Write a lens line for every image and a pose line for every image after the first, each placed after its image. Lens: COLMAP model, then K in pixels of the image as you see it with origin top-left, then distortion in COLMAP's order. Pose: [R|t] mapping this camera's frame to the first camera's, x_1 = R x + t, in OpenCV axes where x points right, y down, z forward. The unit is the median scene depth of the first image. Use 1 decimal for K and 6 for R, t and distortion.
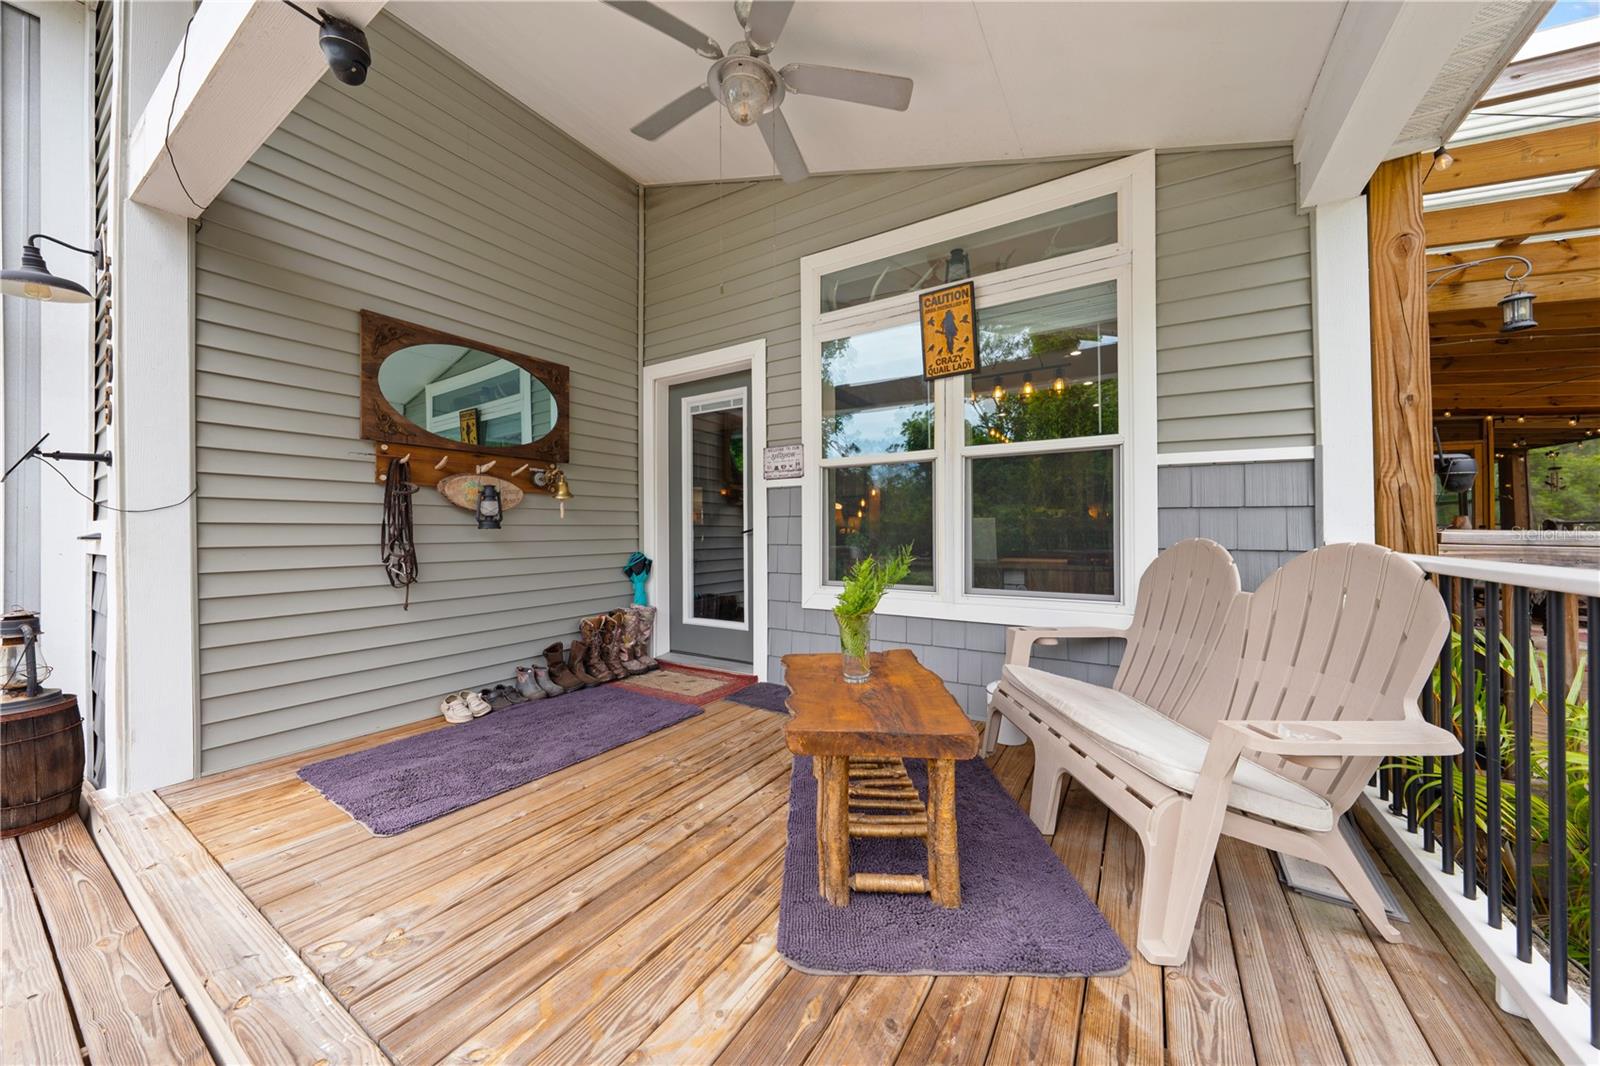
lens RADIAL K [[544.7, 0, 809.7], [0, 544.7, 531.1], [0, 0, 1]] dist [-0.002106, 0.000109]
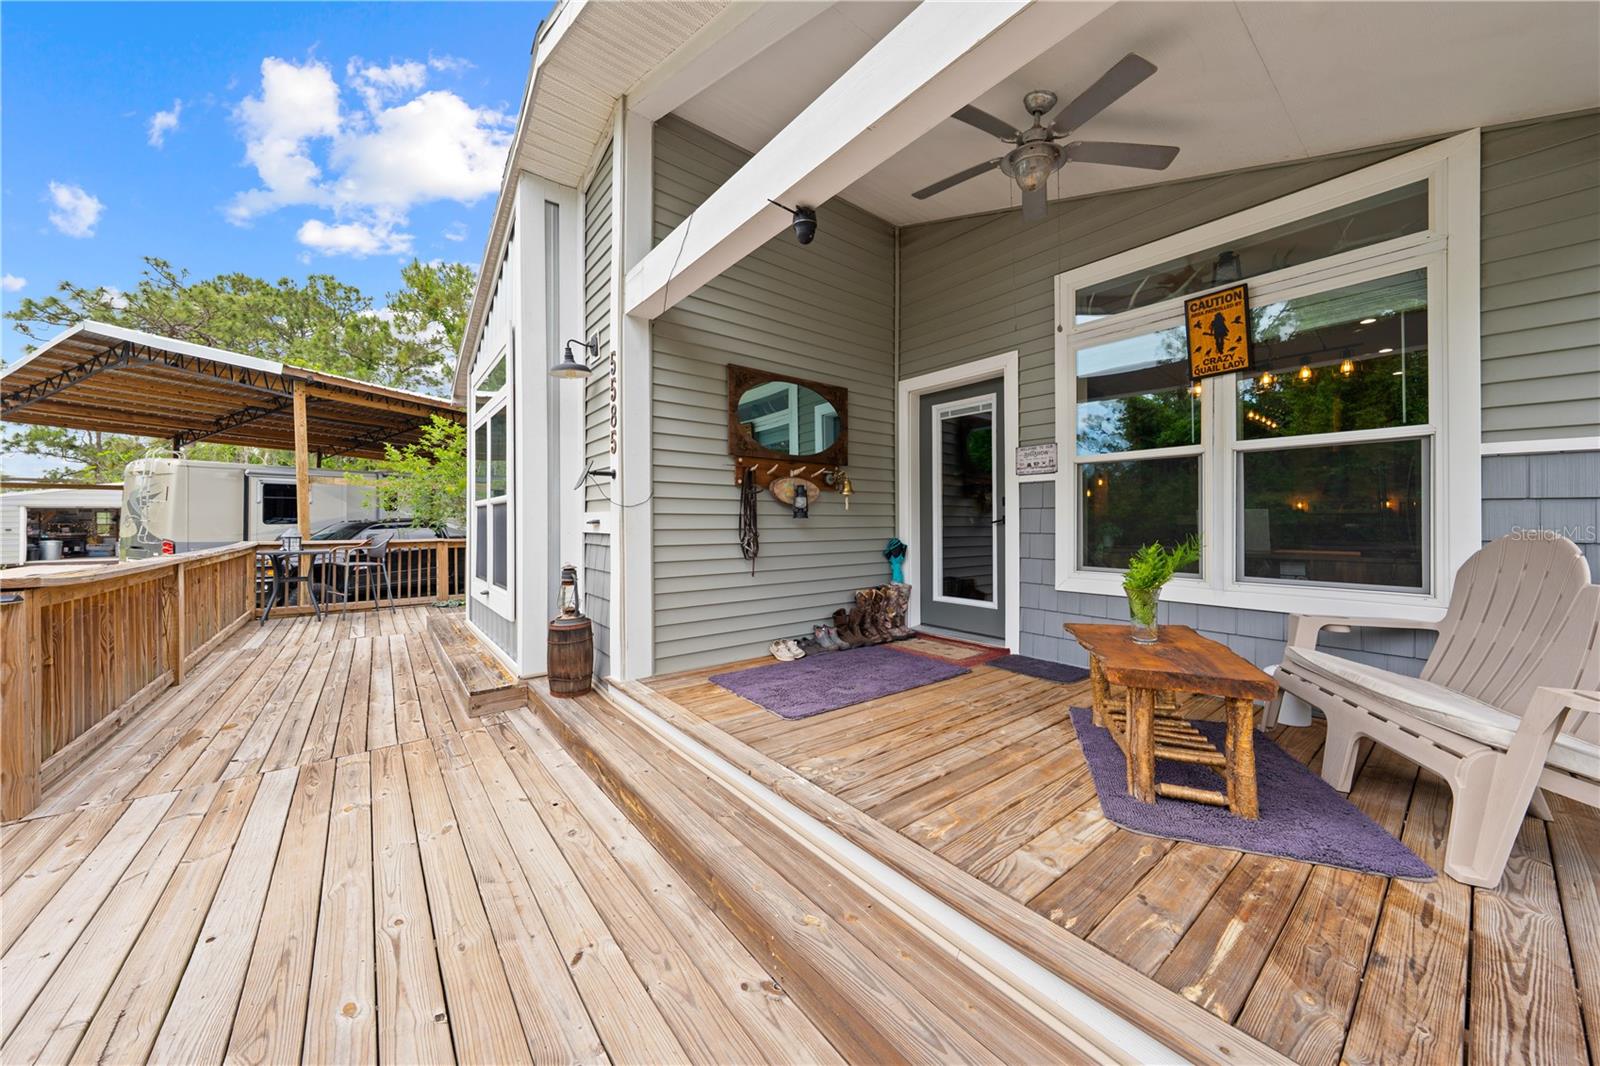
lens RADIAL K [[544.7, 0, 809.9], [0, 544.7, 520.4], [0, 0, 1]] dist [-0.002106, 0.000109]
pose [[0.943421, 0.004956, -0.331561, -0.170852], [-0.005630, 0.999984, -0.001071, 0.003513], [0.331550, 0.002877, 0.943433, -0.313845]]
